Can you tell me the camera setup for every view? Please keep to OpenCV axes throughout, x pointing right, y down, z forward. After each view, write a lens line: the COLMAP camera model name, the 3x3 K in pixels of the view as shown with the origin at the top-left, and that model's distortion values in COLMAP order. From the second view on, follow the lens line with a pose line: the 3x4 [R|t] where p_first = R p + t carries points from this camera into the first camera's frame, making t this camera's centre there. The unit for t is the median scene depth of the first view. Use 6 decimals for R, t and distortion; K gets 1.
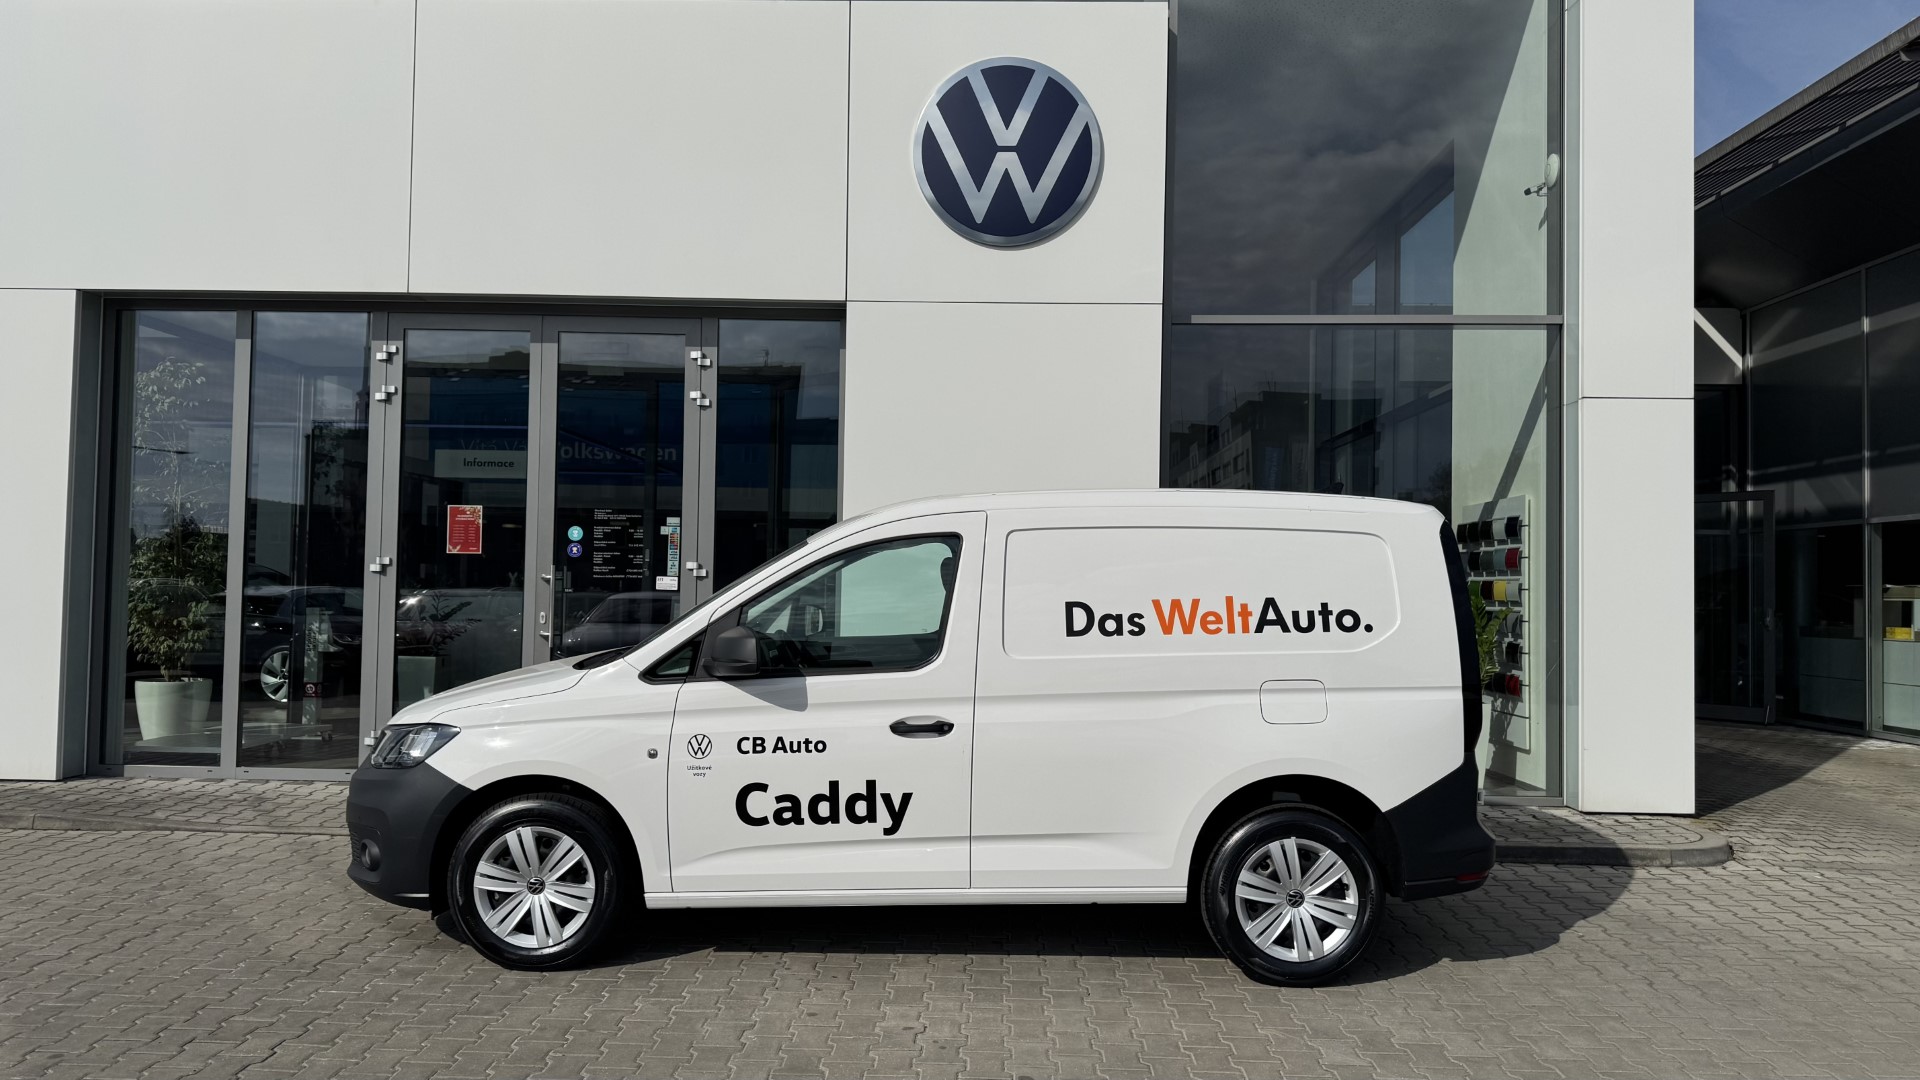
lens RADIAL K [[1436.9, 0, 960.0], [0, 1436.9, 540.0], [0, 0, 1]] dist [0.001131, -0.008365]
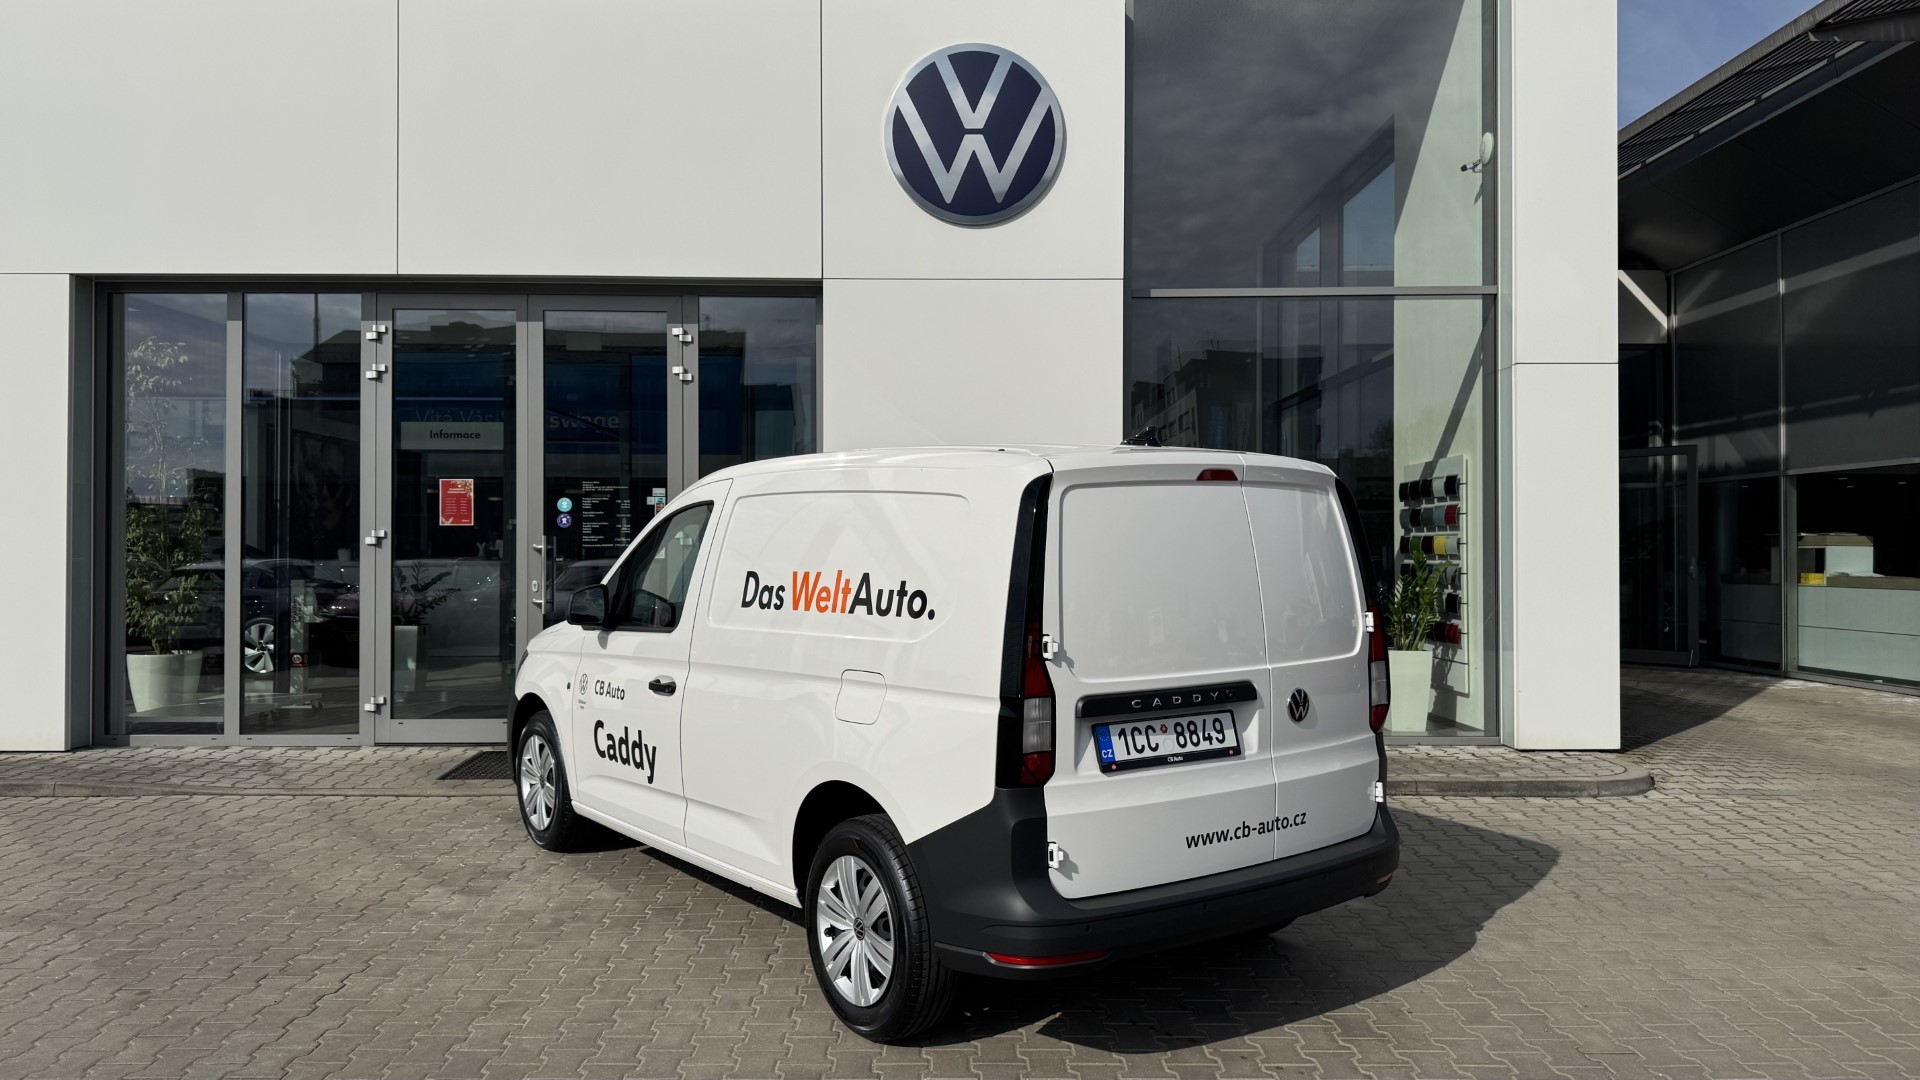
lens RADIAL K [[1436.9, 0, 960.0], [0, 1436.9, 540.0], [0, 0, 1]] dist [0.001131, -0.008365]
pose [[0.999157, -0.016034, 0.037797, -0.021006], [0.015016, 0.999521, 0.027063, -0.002790], [-0.038213, -0.026473, 0.998919, -0.052337]]
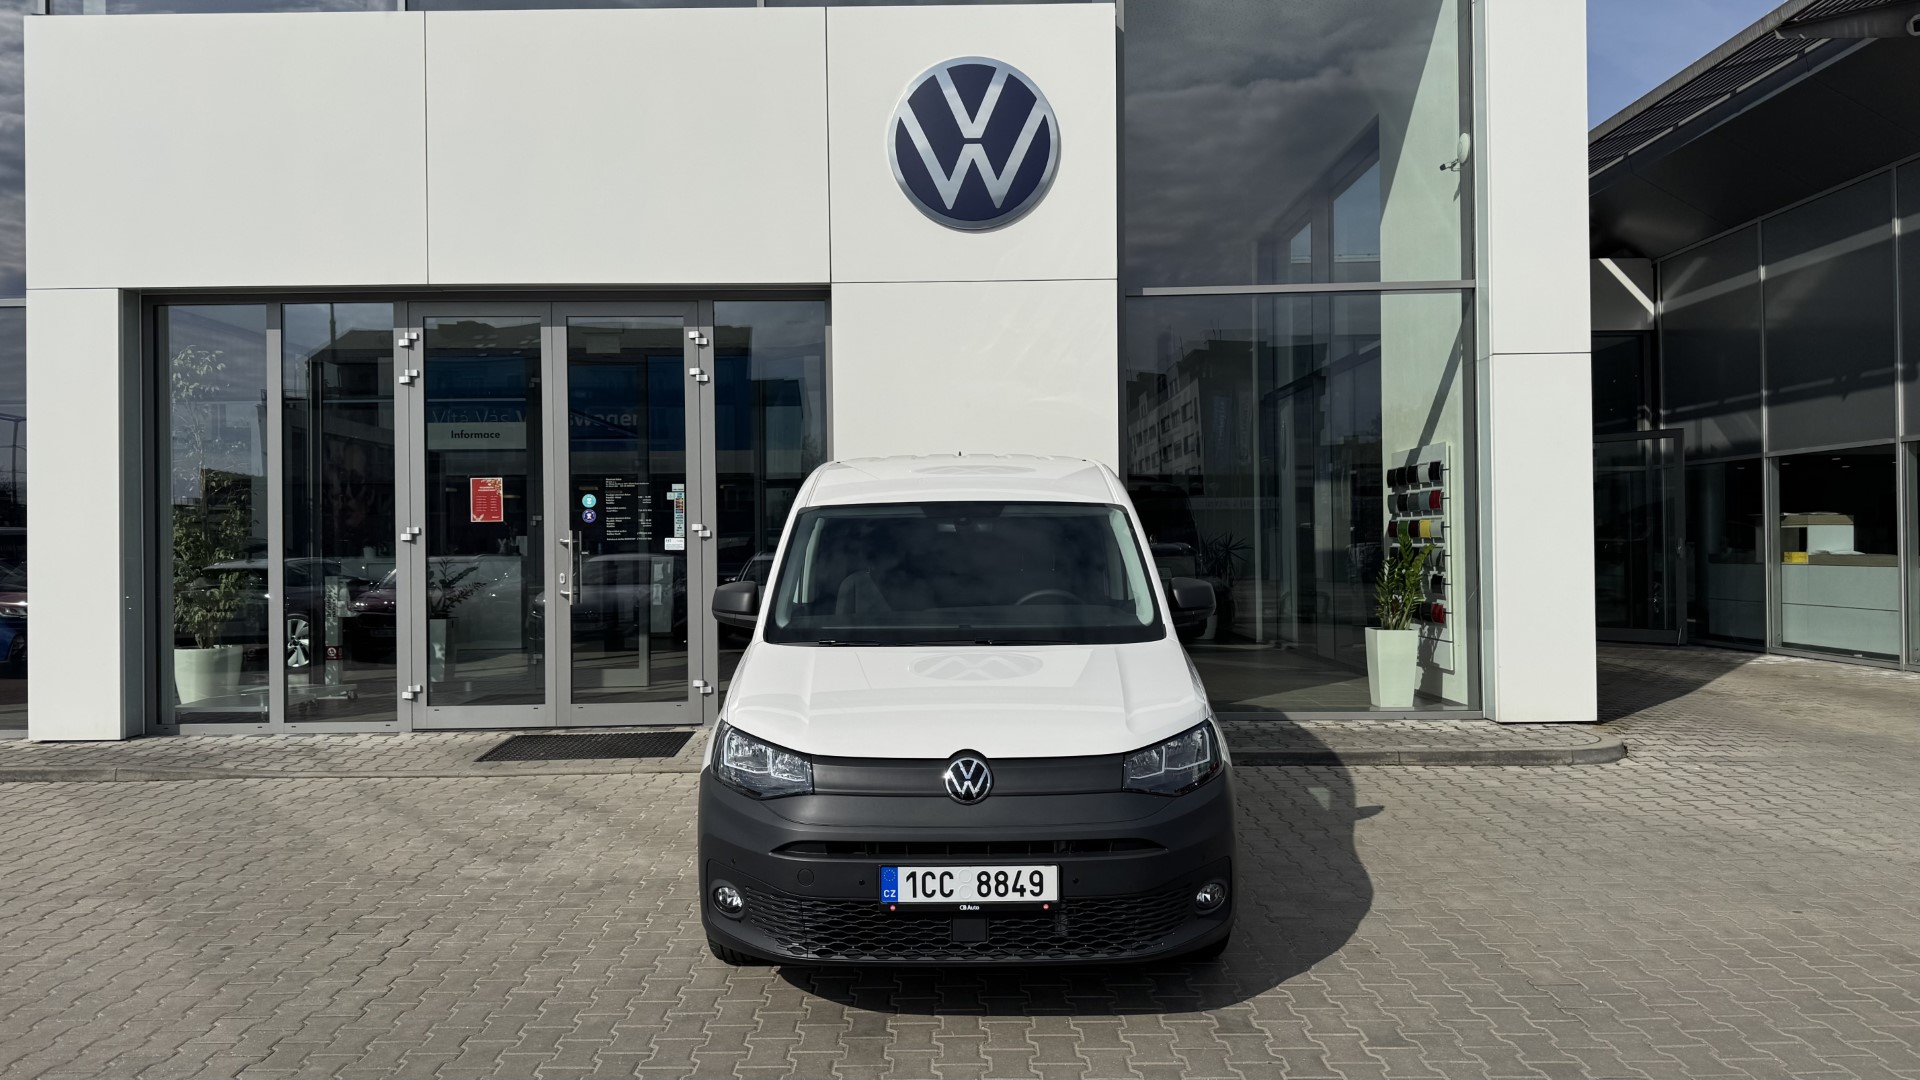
lens RADIAL K [[1430.2, 0, 957.5], [0, 1430.2, 540.1], [0, 0, 1]] dist [0.014871, -0.029064]
pose [[0.999099, -0.029086, 0.030890, -0.021136], [0.028070, 0.999067, 0.032828, -0.002513], [-0.031816, -0.031932, 0.998984, -0.102141]]
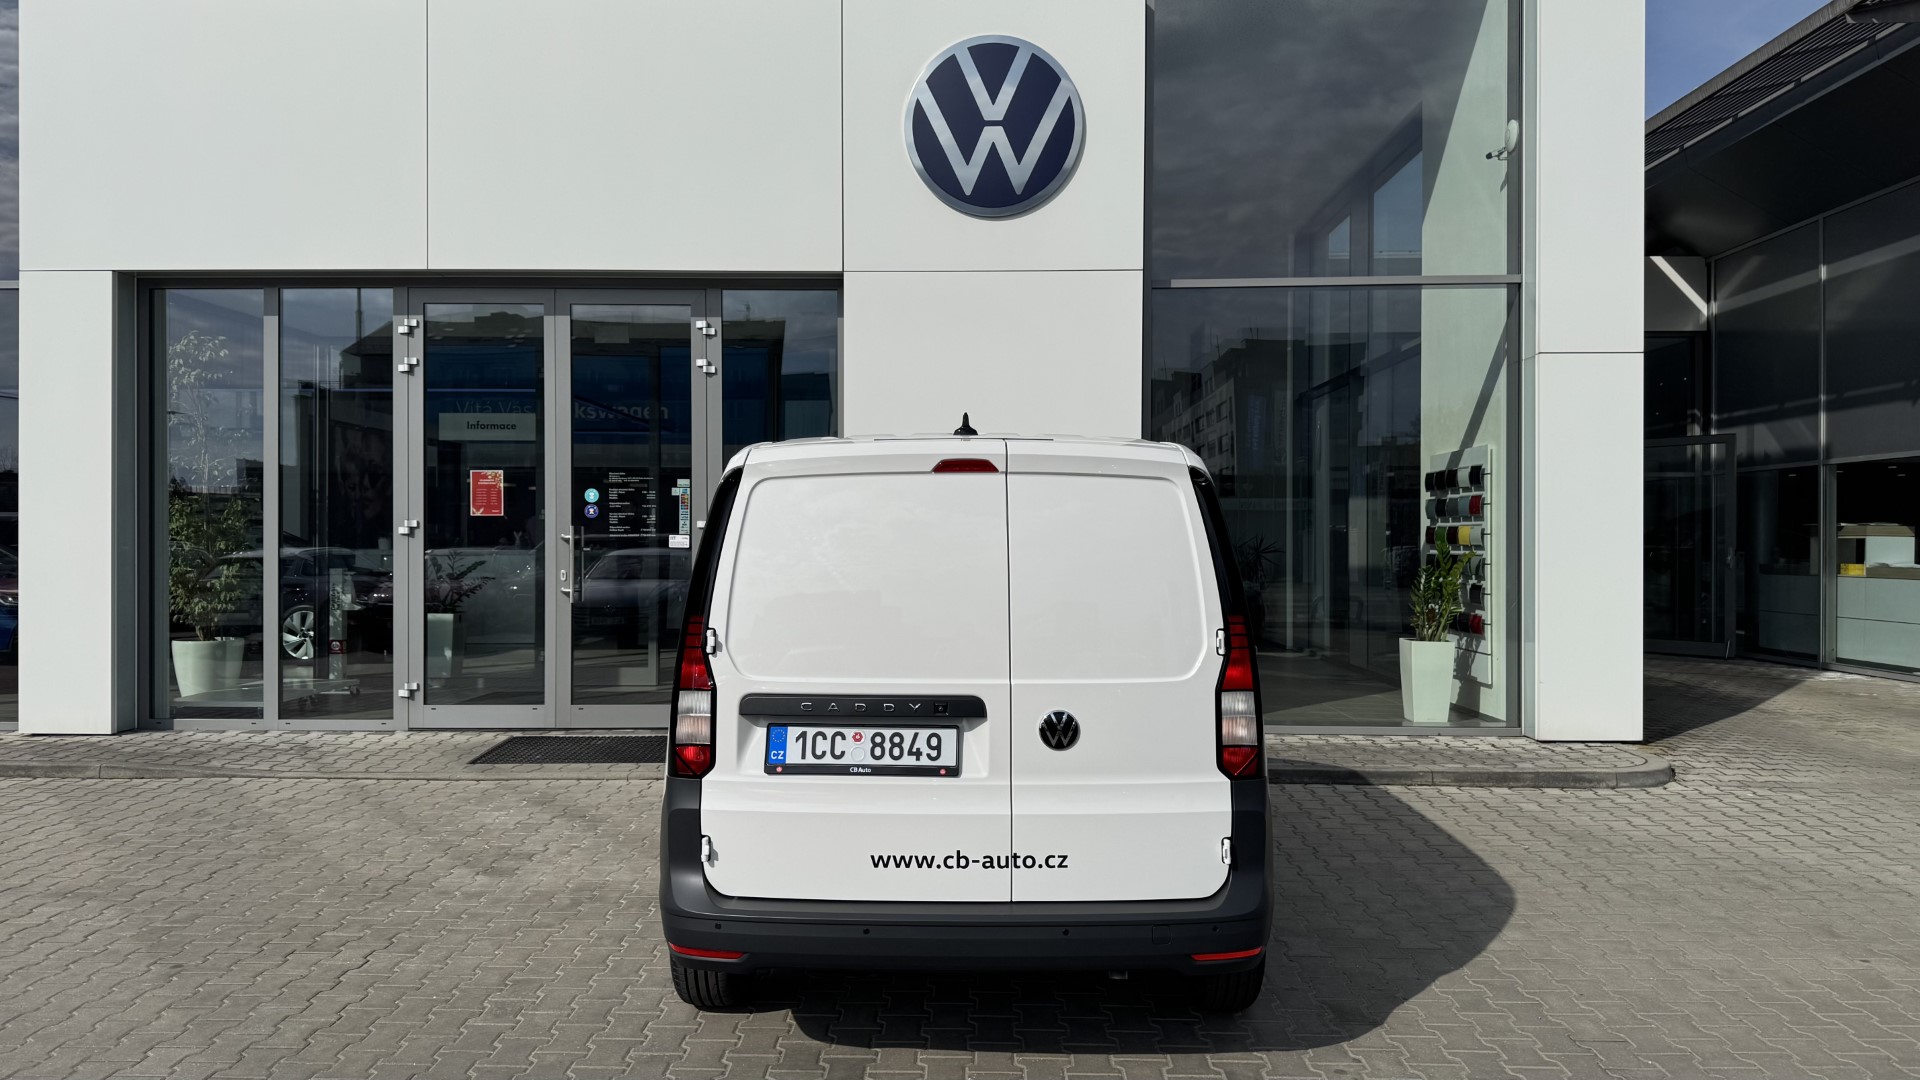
lens RADIAL K [[1436.2, 0, 952.6], [0, 1436.2, 551.2], [0, 0, 1]] dist [0.001543, -0.008505]
pose [[0.999869, -0.015478, 0.004728, -0.006972], [0.015265, 0.998991, 0.042231, -0.003945], [-0.005377, -0.042153, 0.999097, -0.061726]]
